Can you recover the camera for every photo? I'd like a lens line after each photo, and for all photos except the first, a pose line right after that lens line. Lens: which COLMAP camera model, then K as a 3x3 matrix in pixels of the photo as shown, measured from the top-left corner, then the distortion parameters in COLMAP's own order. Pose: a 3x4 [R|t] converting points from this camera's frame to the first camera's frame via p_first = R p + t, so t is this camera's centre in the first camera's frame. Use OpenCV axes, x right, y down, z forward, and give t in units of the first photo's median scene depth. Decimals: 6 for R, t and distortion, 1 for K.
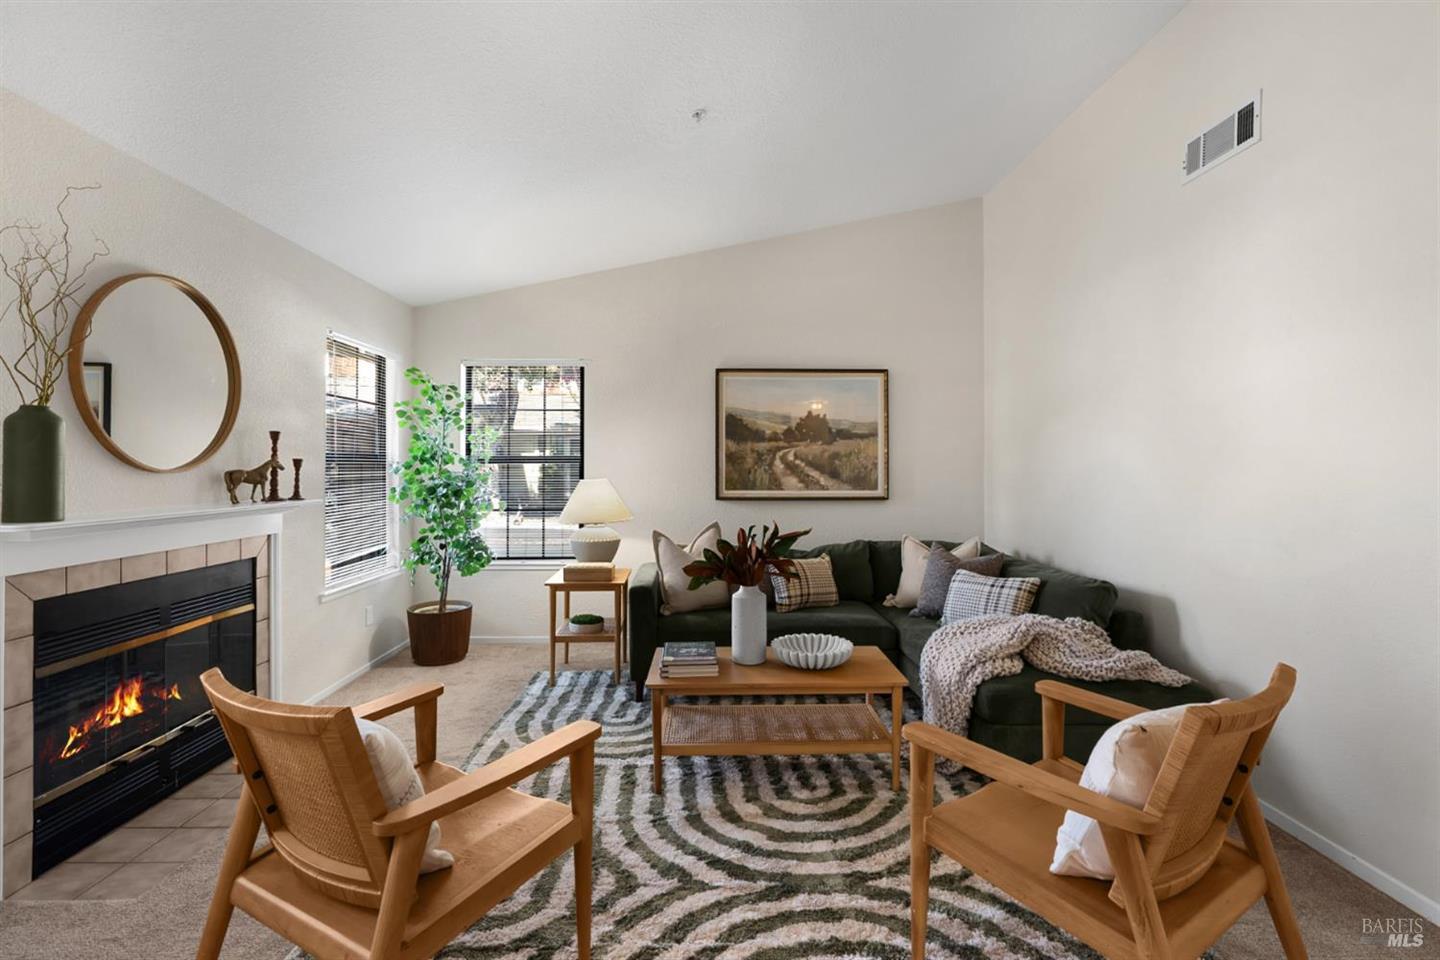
lens RADIAL K [[653.0, 0, 718.6], [0, 653.0, 467.5], [0, 0, 1]] dist [-0.003624, 0.001045]
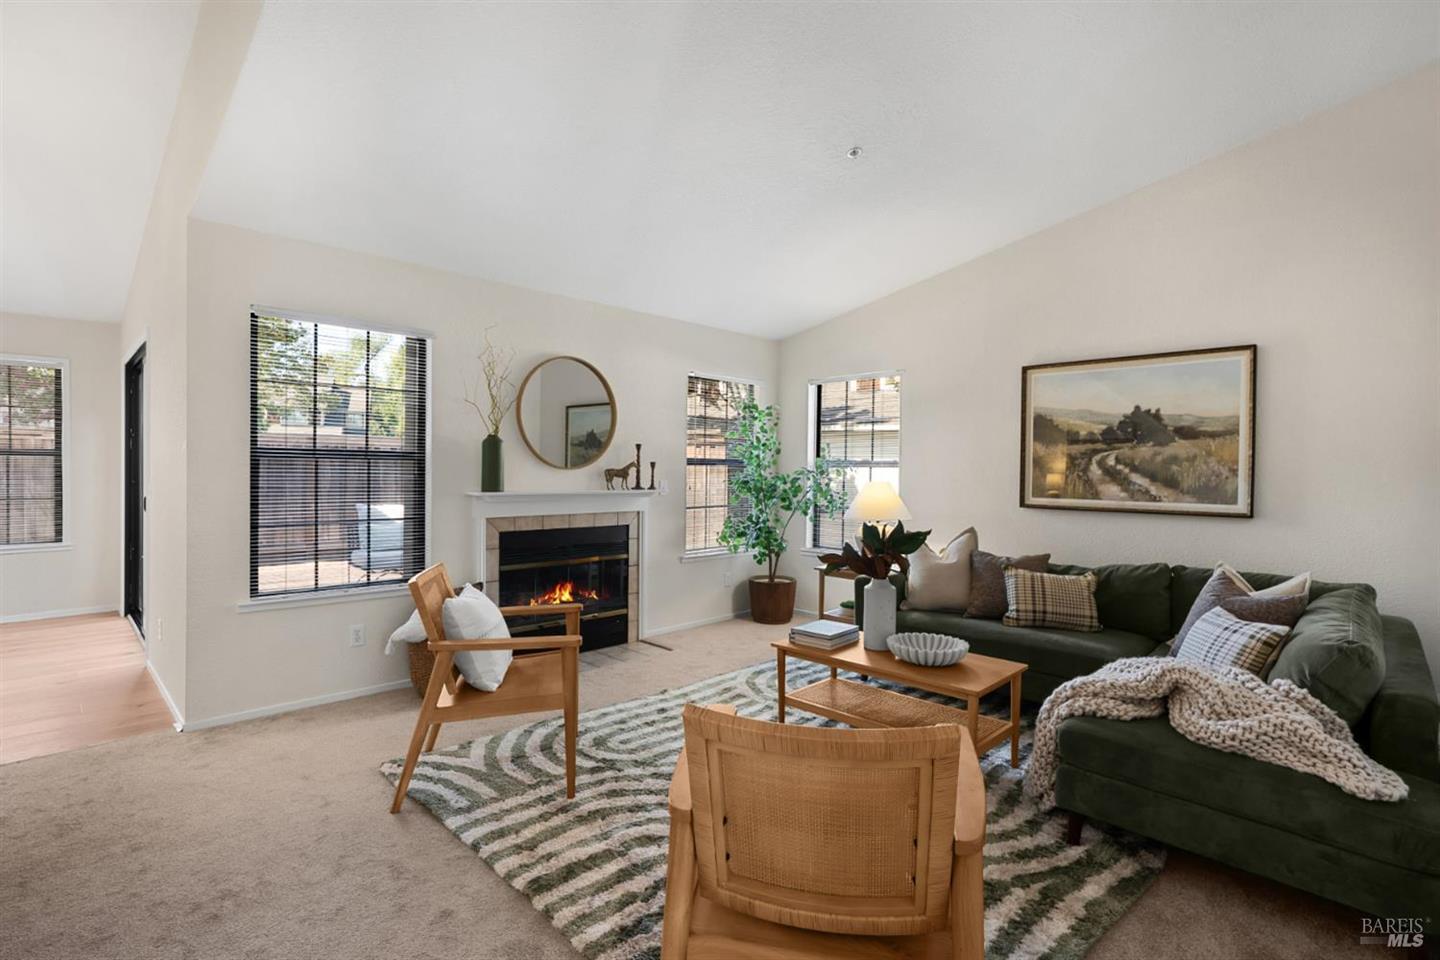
lens RADIAL K [[653.0, 0, 689.4], [0, 653.0, 482.3], [0, 0, 1]] dist [-0.003624, 0.001045]
pose [[0.693494, 0.023197, -0.720089, 0.347559], [-0.013487, 0.999724, 0.019217, 0.002468], [0.720336, -0.003615, 0.693616, 0.012052]]
